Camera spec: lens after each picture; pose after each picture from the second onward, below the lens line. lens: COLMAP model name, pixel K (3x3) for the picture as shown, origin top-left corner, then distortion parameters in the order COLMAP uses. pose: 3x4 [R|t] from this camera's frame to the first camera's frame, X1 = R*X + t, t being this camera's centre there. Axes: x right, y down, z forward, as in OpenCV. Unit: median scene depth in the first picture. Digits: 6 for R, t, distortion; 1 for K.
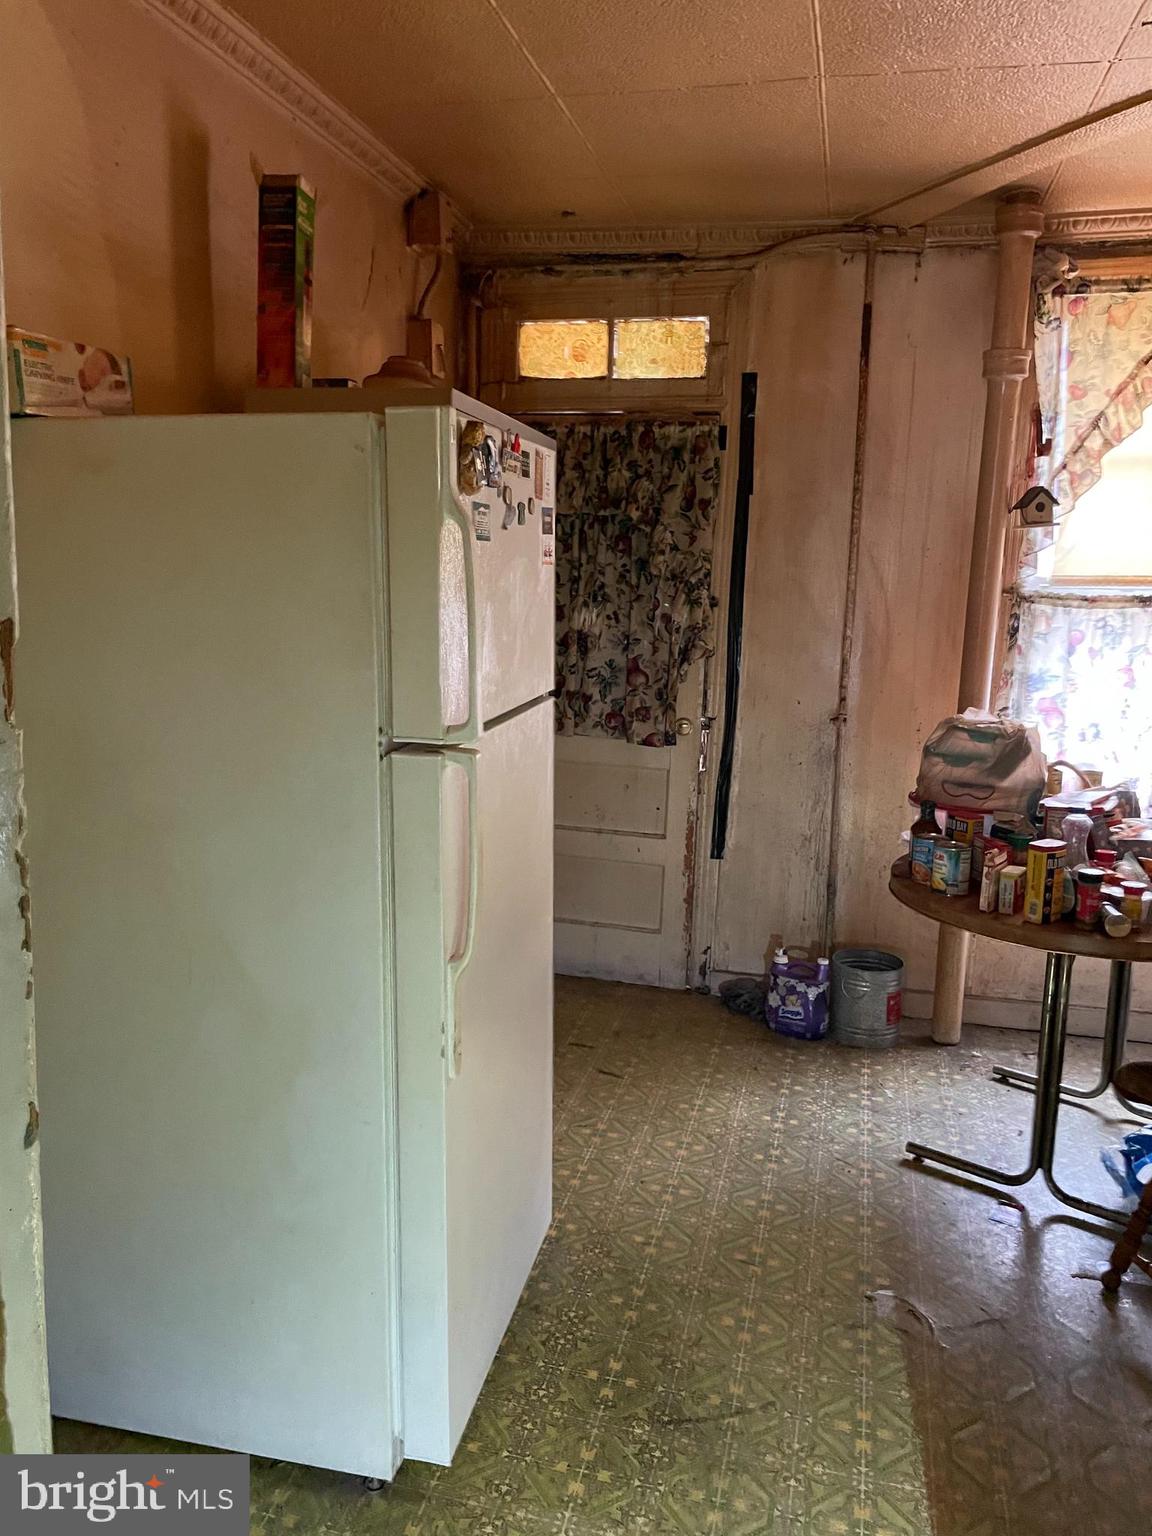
lens RADIAL K [[1172.9, 0, 561.8], [0, 1172.9, 752.9], [0, 0, 1]] dist [0.073230, -0.103985]
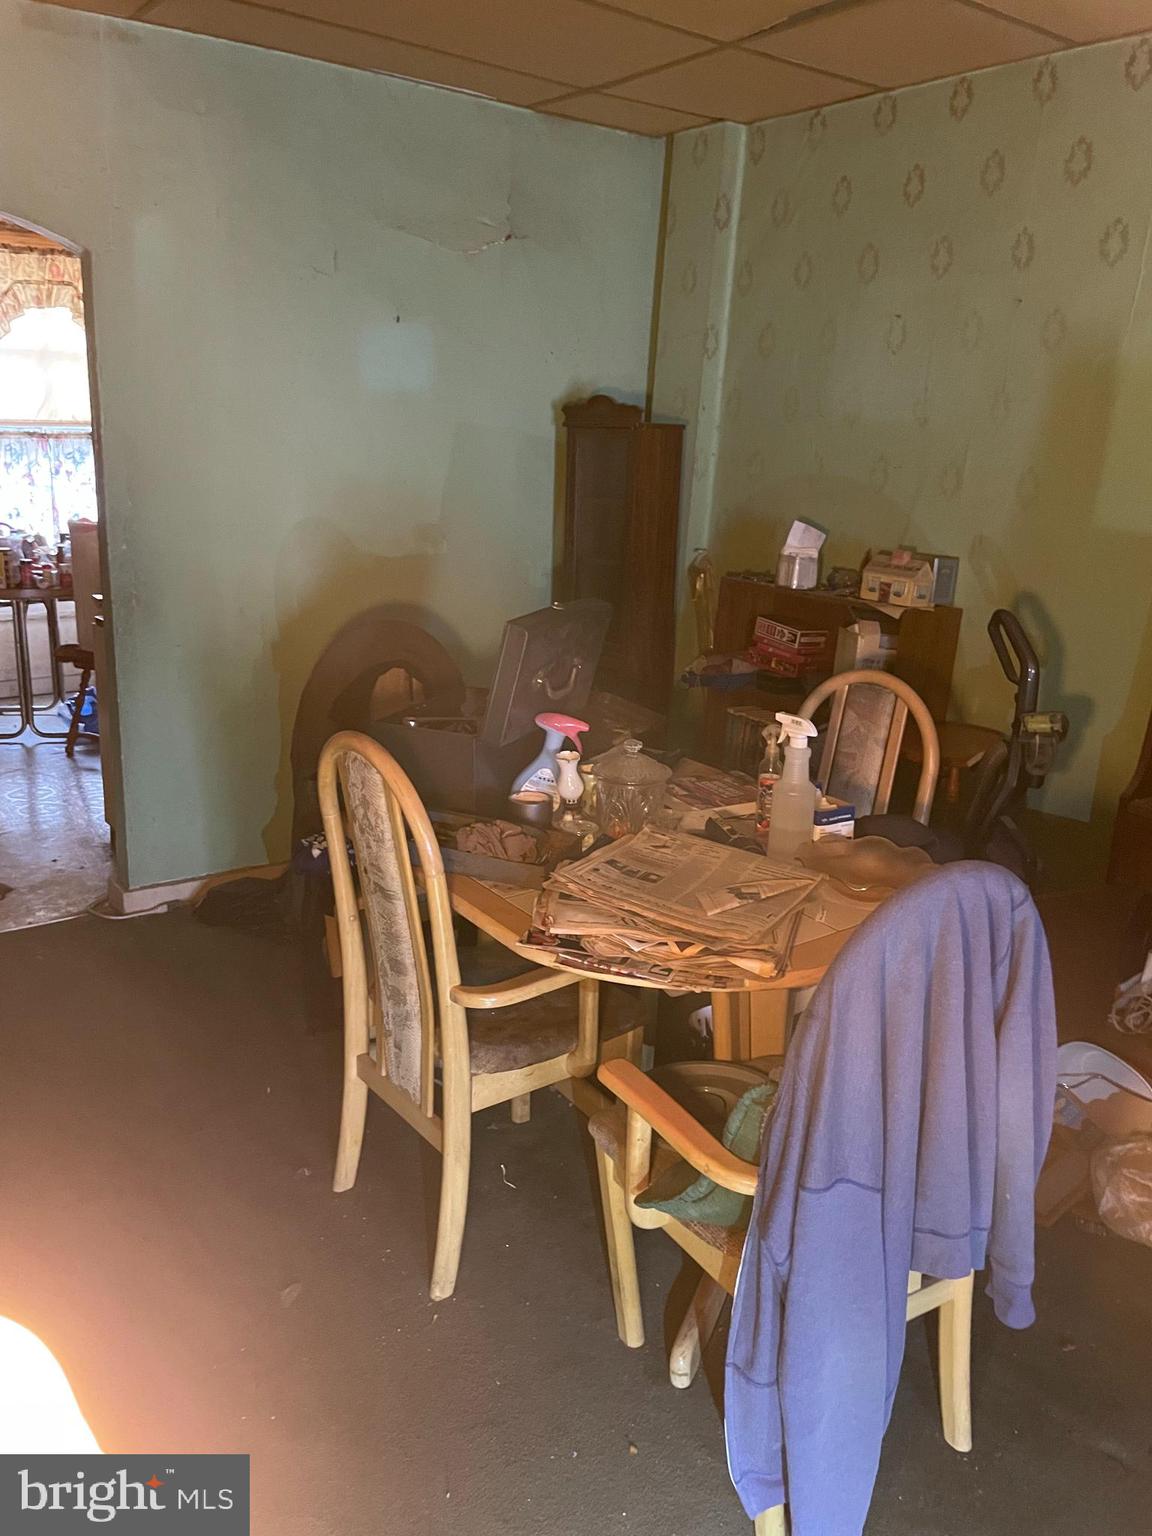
lens RADIAL K [[1172.9, 0, 572.1], [0, 1172.9, 756.6], [0, 0, 1]] dist [0.073230, -0.103985]
pose [[0.653279, -0.188994, 0.733150, -0.406495], [0.107473, 0.981686, 0.157298, 0.167987], [-0.749451, -0.023966, 0.661626, -0.865333]]
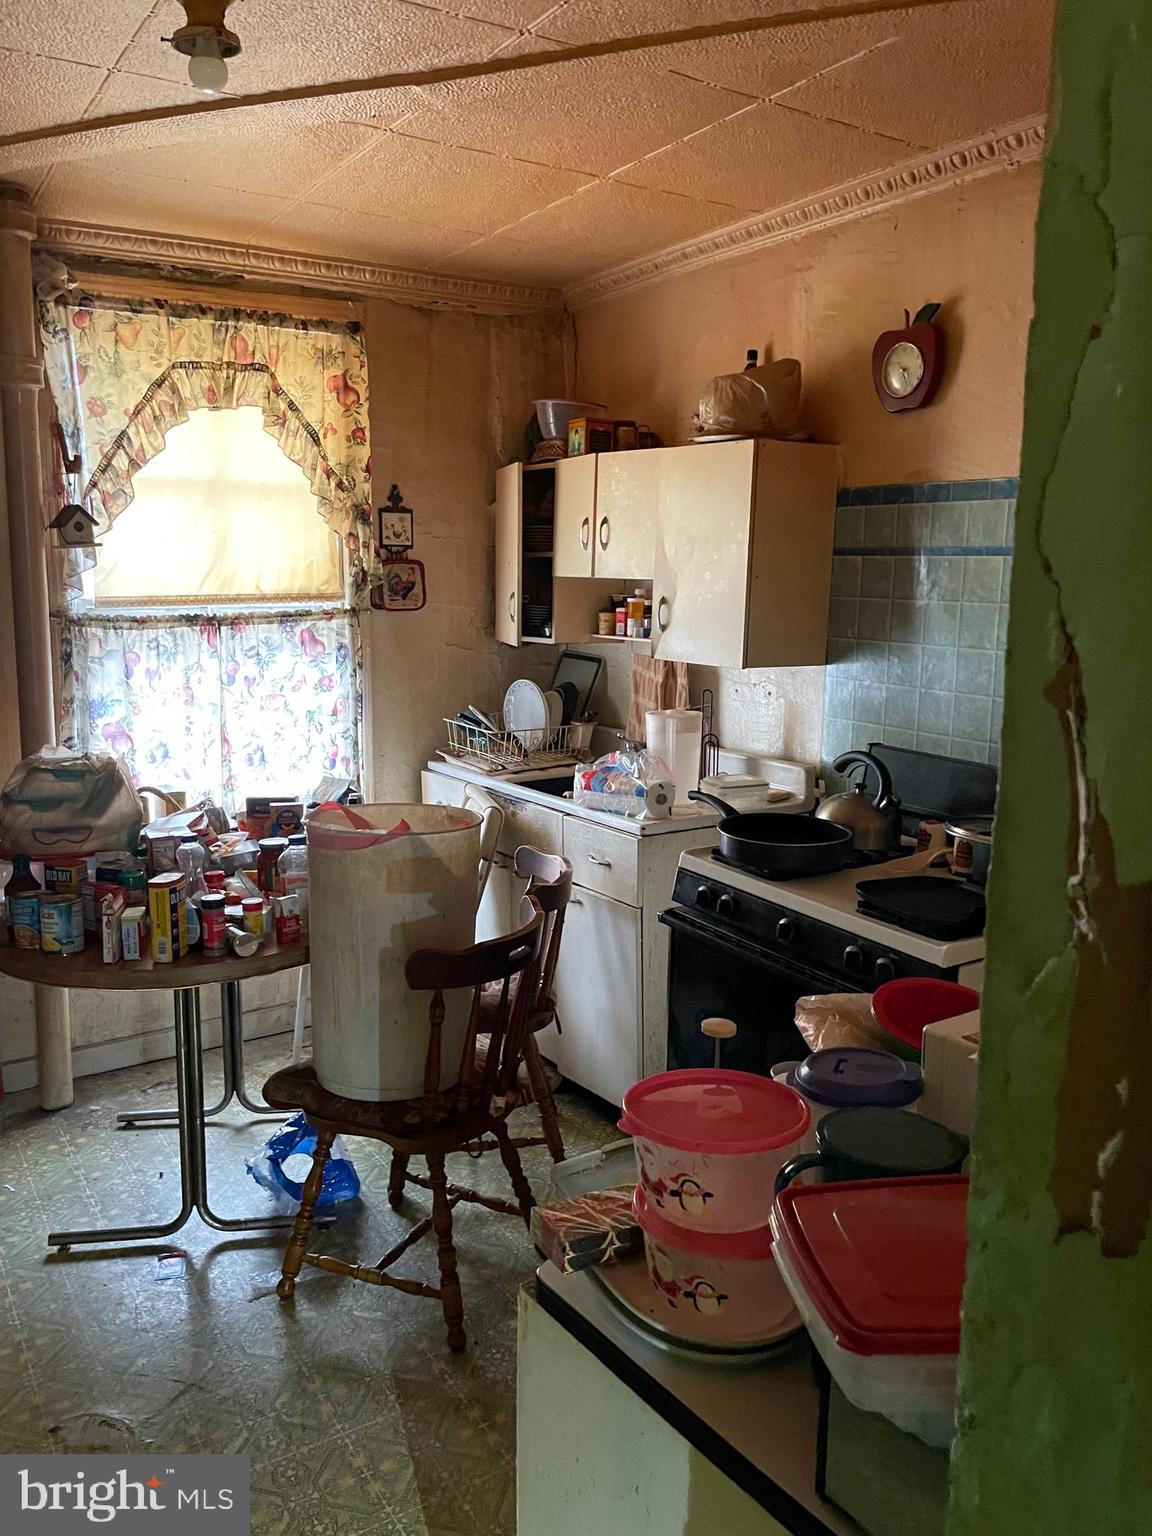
lens RADIAL K [[1172.9, 0, 577.7], [0, 1172.9, 754.7], [0, 0, 1]] dist [0.073230, -0.103985]
pose [[0.684781, -0.126142, 0.717748, -0.031064], [0.132163, 0.990069, 0.047909, -0.019812], [-0.716664, 0.062052, 0.694652, 0.066713]]
